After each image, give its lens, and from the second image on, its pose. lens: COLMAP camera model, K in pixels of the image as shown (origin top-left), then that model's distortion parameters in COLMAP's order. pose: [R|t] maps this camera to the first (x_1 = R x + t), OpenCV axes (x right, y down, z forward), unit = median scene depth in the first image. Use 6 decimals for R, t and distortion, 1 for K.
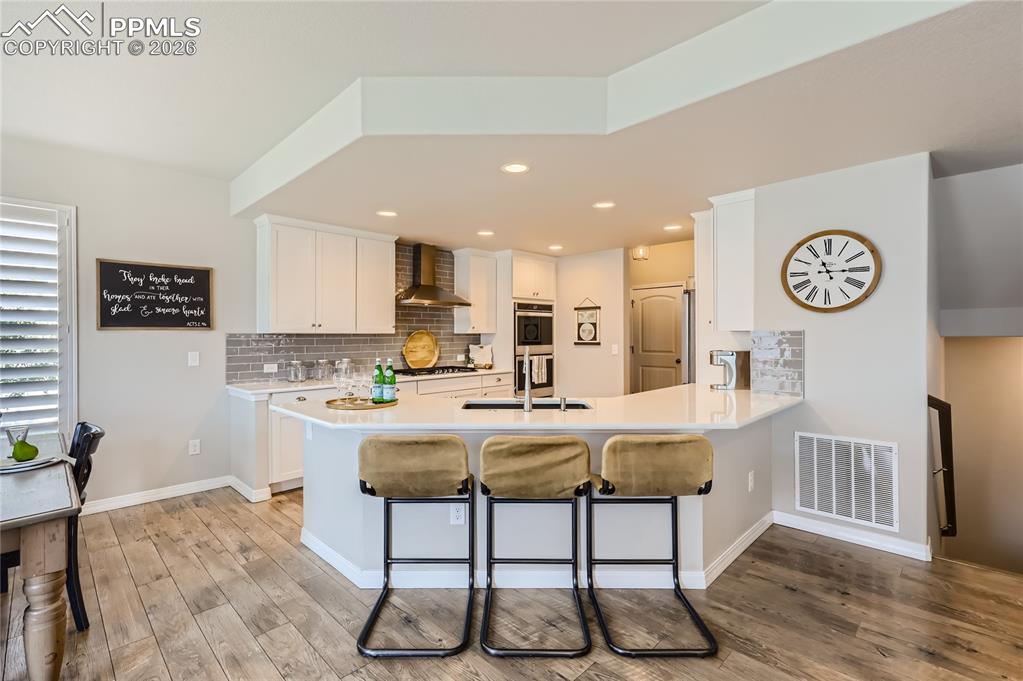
lens RADIAL K [[463.3, 0, 502.9], [0, 463.3, 340.9], [0, 0, 1]] dist [-0.004873, -0.000119]
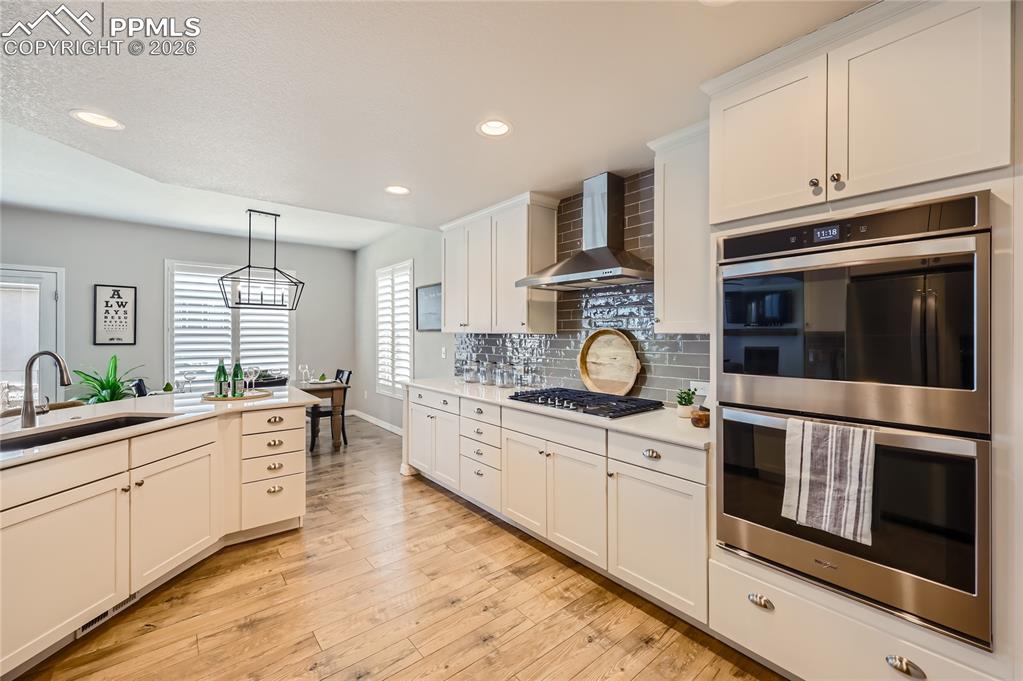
lens RADIAL K [[417.8, 0, 516.1], [0, 417.8, 335.0], [0, 0, 1]] dist [-0.001747, 0.000118]
pose [[-0.074071, 0.004417, -0.997243, 0.352733], [-0.016070, 0.999855, 0.005622, -0.014974], [0.997124, 0.016443, -0.073989, 0.931270]]
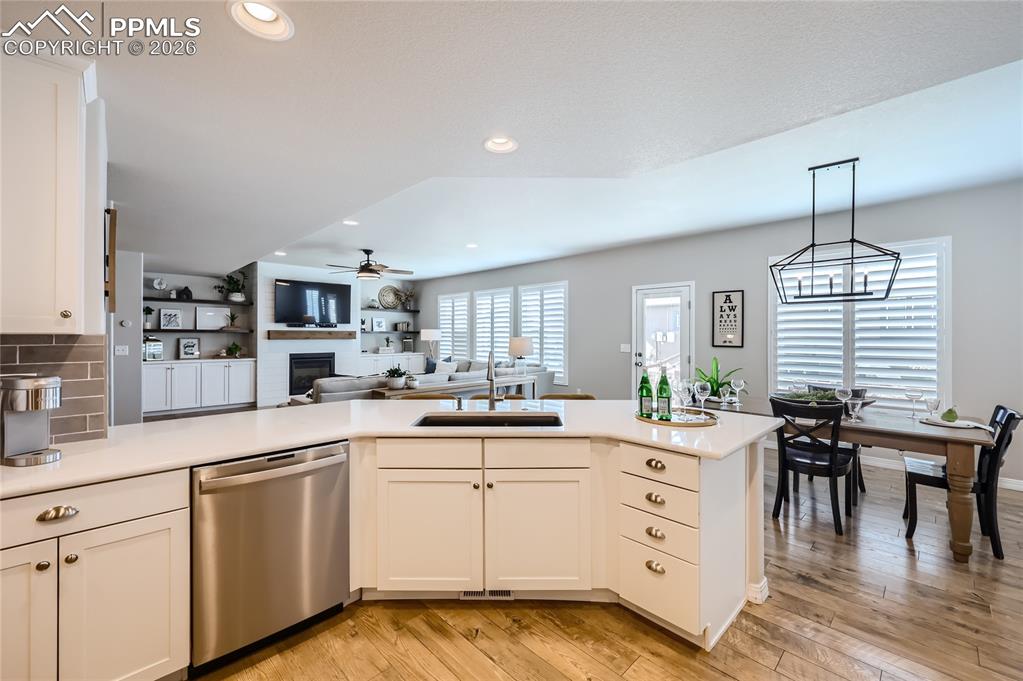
lens RADIAL K [[417.8, 0, 519.2], [0, 417.8, 334.8], [0, 0, 1]] dist [-0.001747, 0.000118]
pose [[-0.999985, 0.001532, -0.005259, -0.010966], [0.001467, 0.999923, 0.012354, -0.015422], [0.005277, 0.012347, -0.999910, 0.946478]]
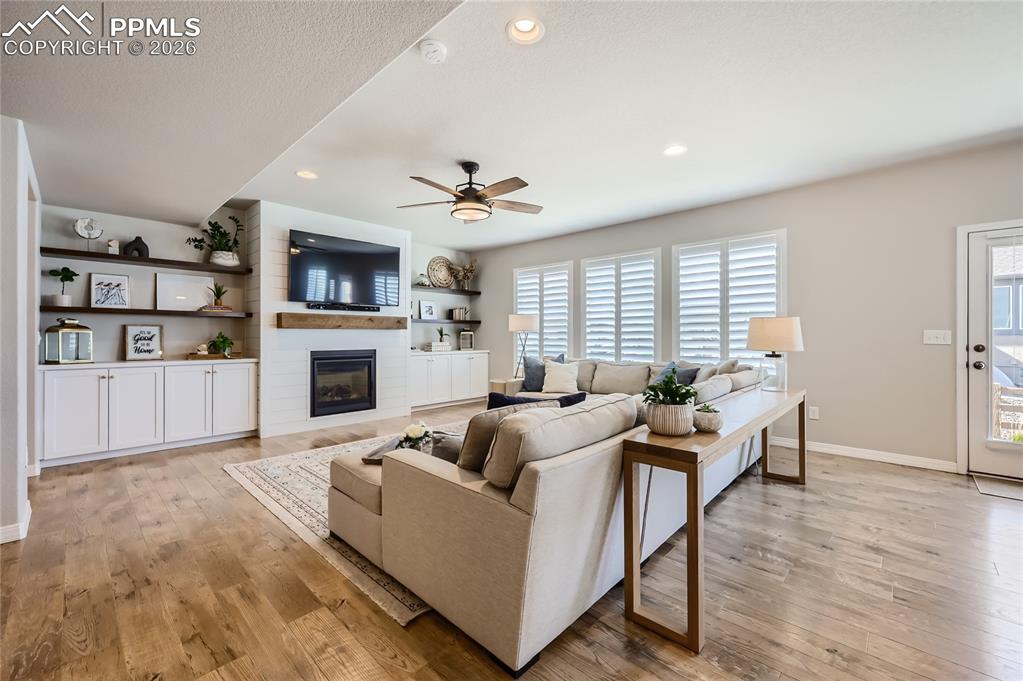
lens RADIAL K [[417.8, 0, 517.1], [0, 417.8, 335.7], [0, 0, 1]] dist [-0.001747, 0.000118]
pose [[-0.999085, 0.003588, -0.042621, 0.371454], [0.003020, 0.999906, 0.013398, 0.022606], [0.042665, 0.013257, -0.999001, 0.417522]]
